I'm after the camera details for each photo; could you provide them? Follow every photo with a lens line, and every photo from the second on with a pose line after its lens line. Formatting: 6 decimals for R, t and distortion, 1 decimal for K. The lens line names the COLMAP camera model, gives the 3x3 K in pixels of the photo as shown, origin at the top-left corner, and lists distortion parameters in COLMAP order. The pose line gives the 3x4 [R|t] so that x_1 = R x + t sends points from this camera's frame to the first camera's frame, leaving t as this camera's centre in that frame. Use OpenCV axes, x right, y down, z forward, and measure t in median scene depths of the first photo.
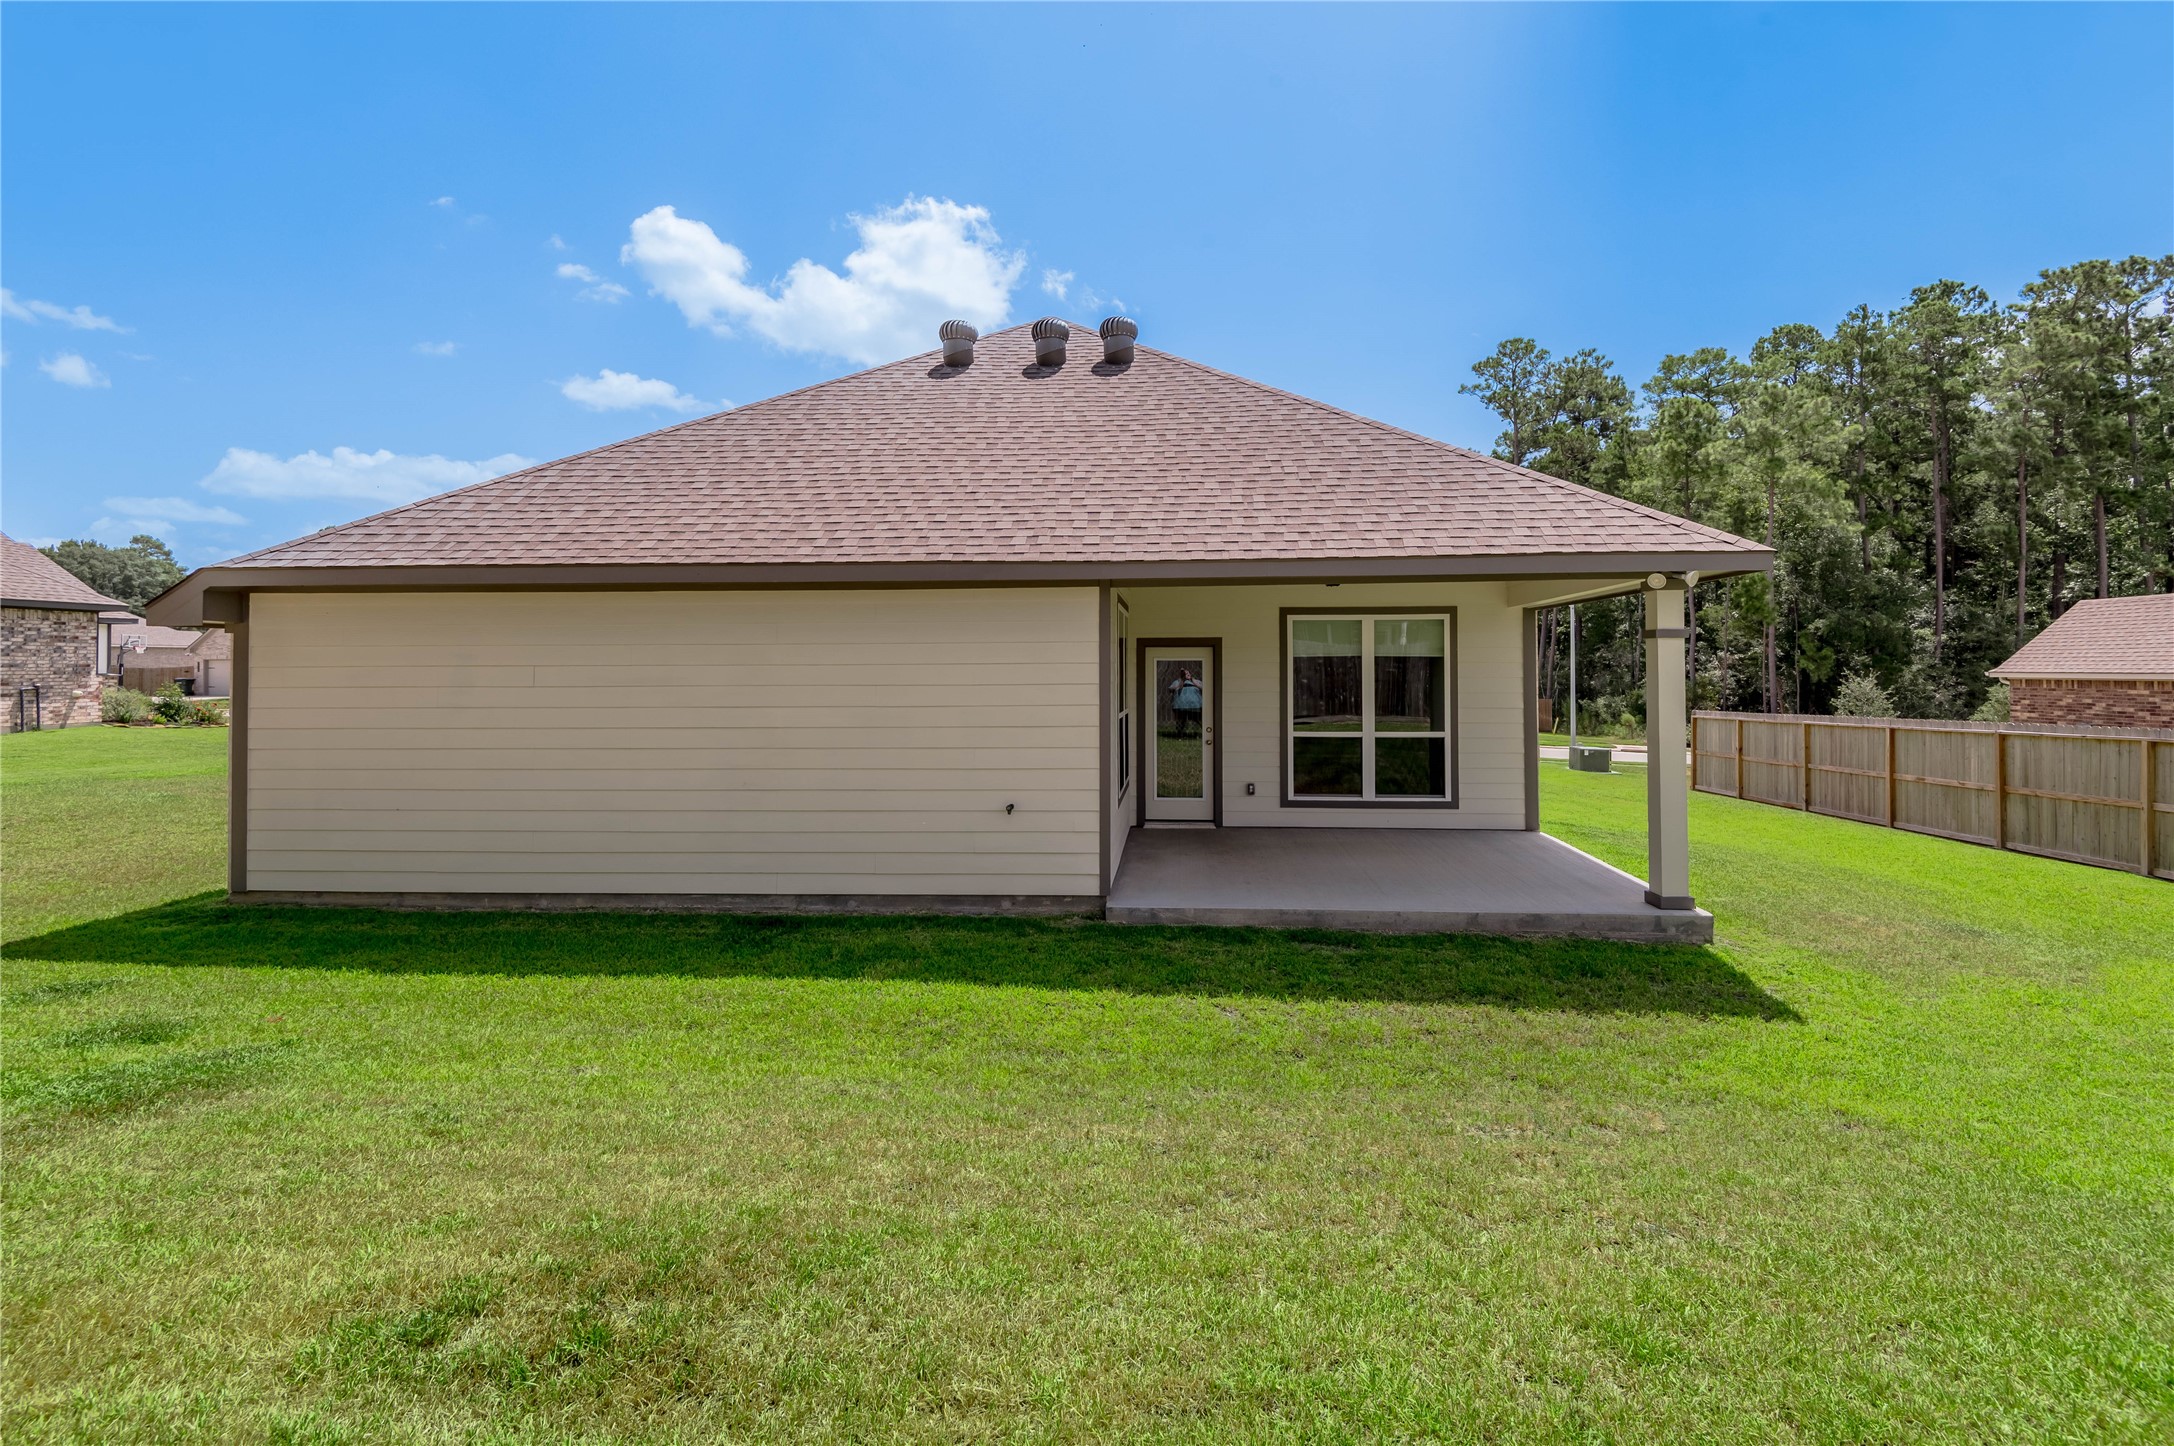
lens RADIAL K [[1004.5, 0, 1064.0], [0, 1004.5, 643.5], [0, 0, 1]] dist [0.020642, -0.011358]
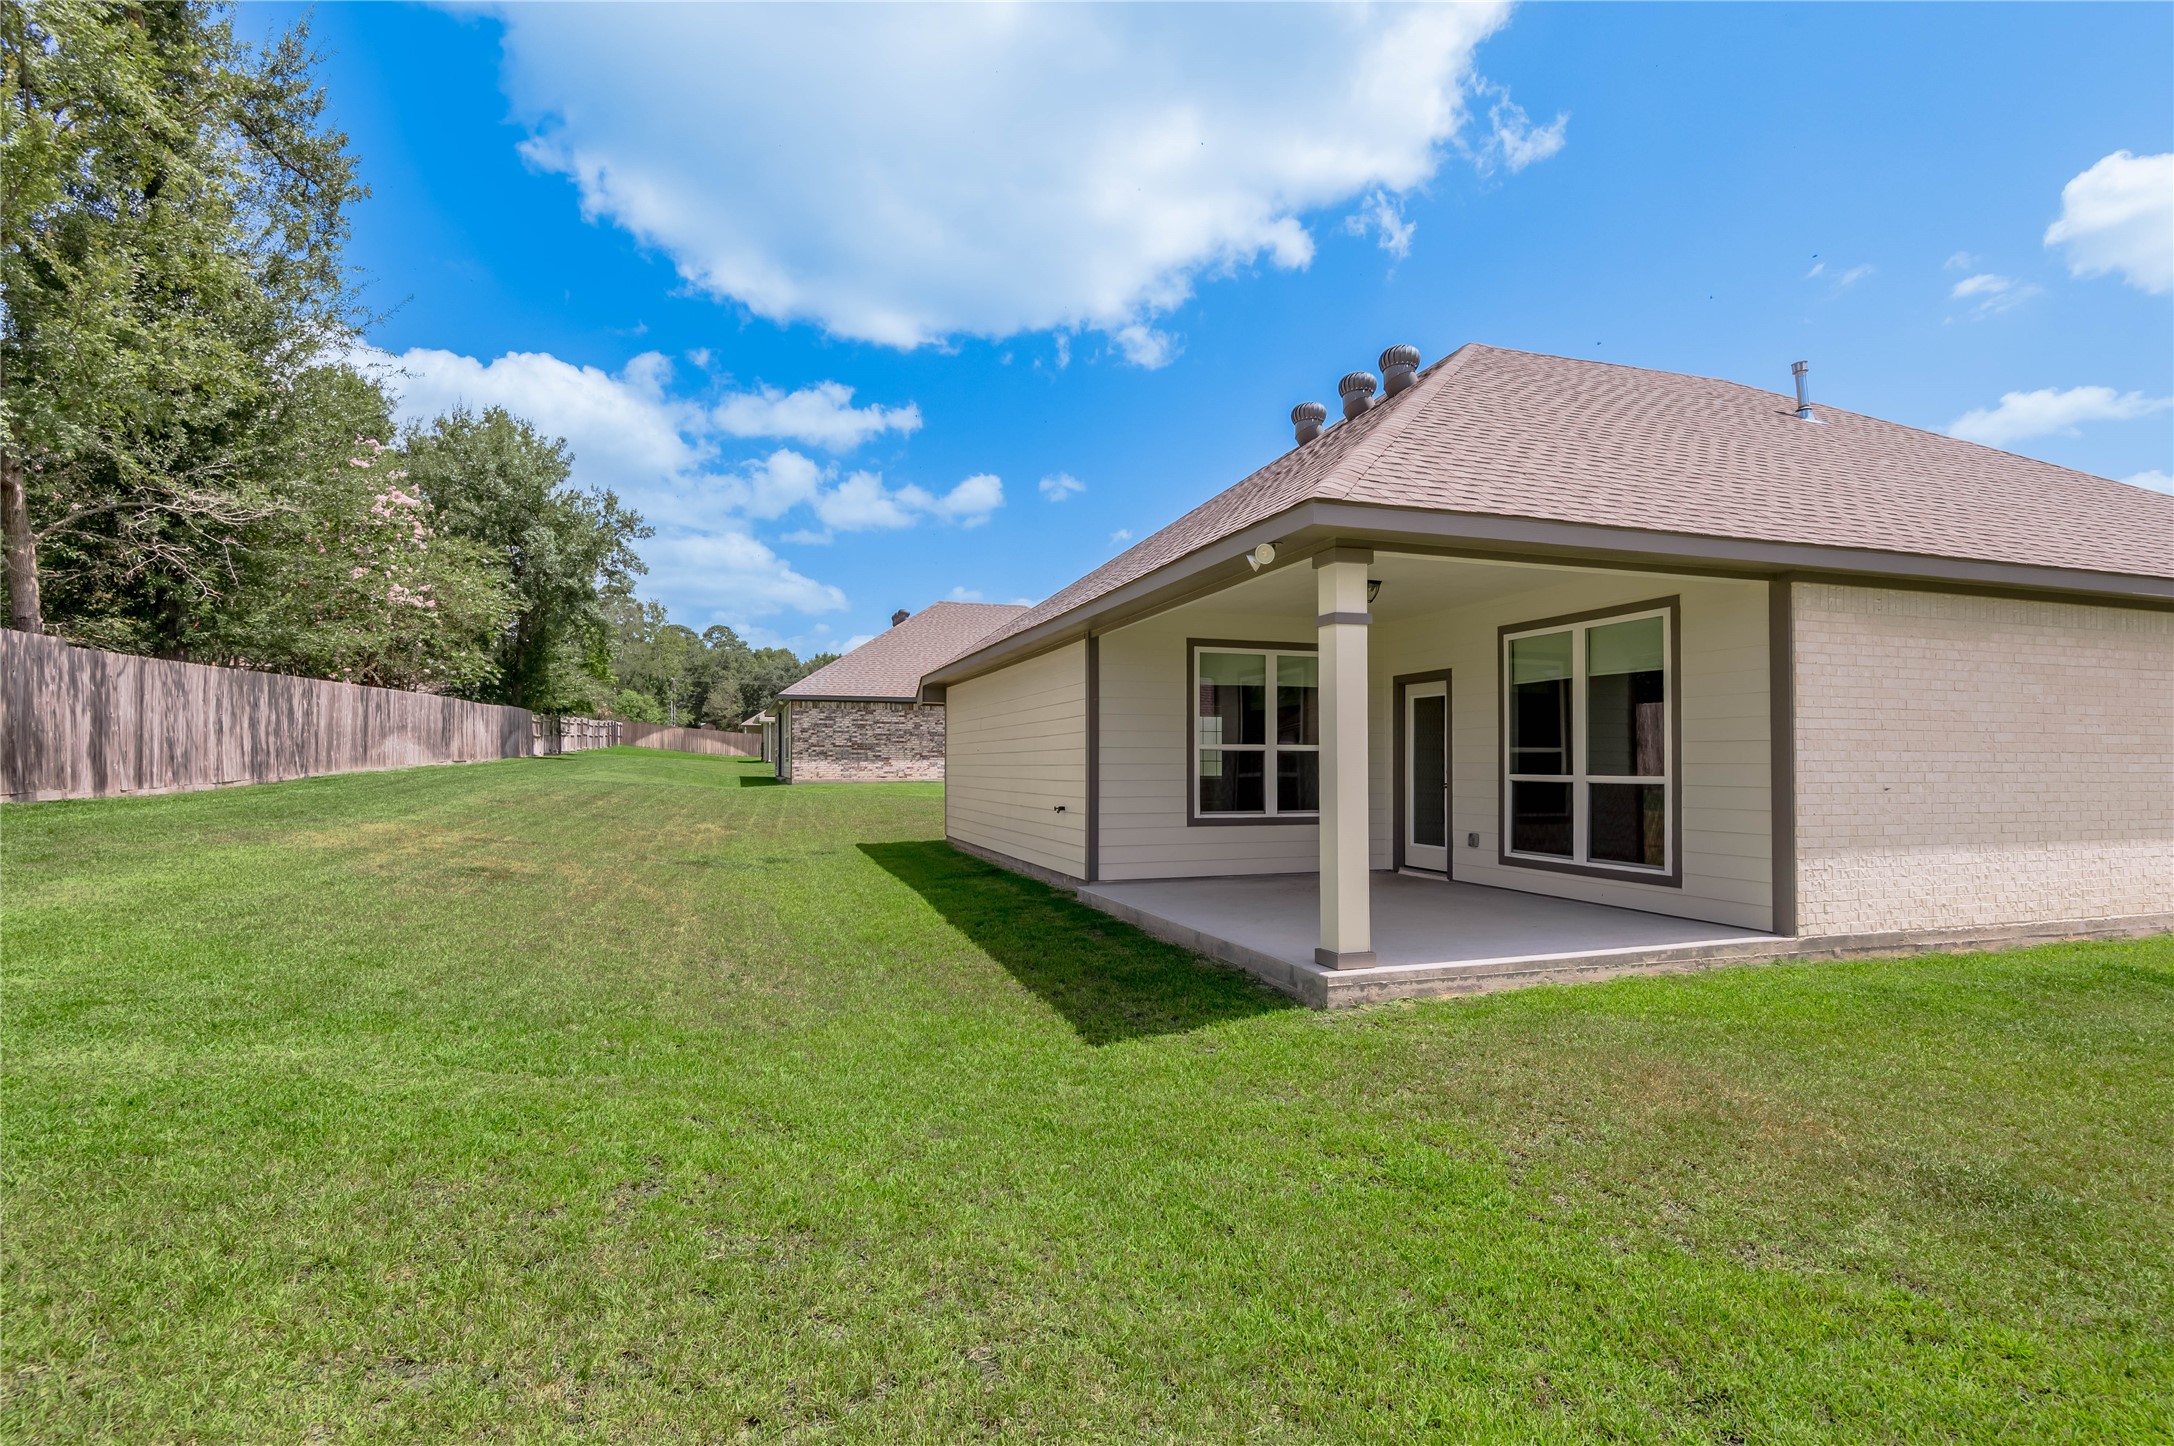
lens RADIAL K [[1004.5, 0, 1081.8], [0, 1004.5, 738.4], [0, 0, 1]] dist [0.020642, -0.011358]
pose [[0.393542, -0.019807, -0.919093, 0.859193], [0.020677, 0.999706, -0.012691, 0.061565], [0.919074, -0.014009, 0.393836, 0.349456]]
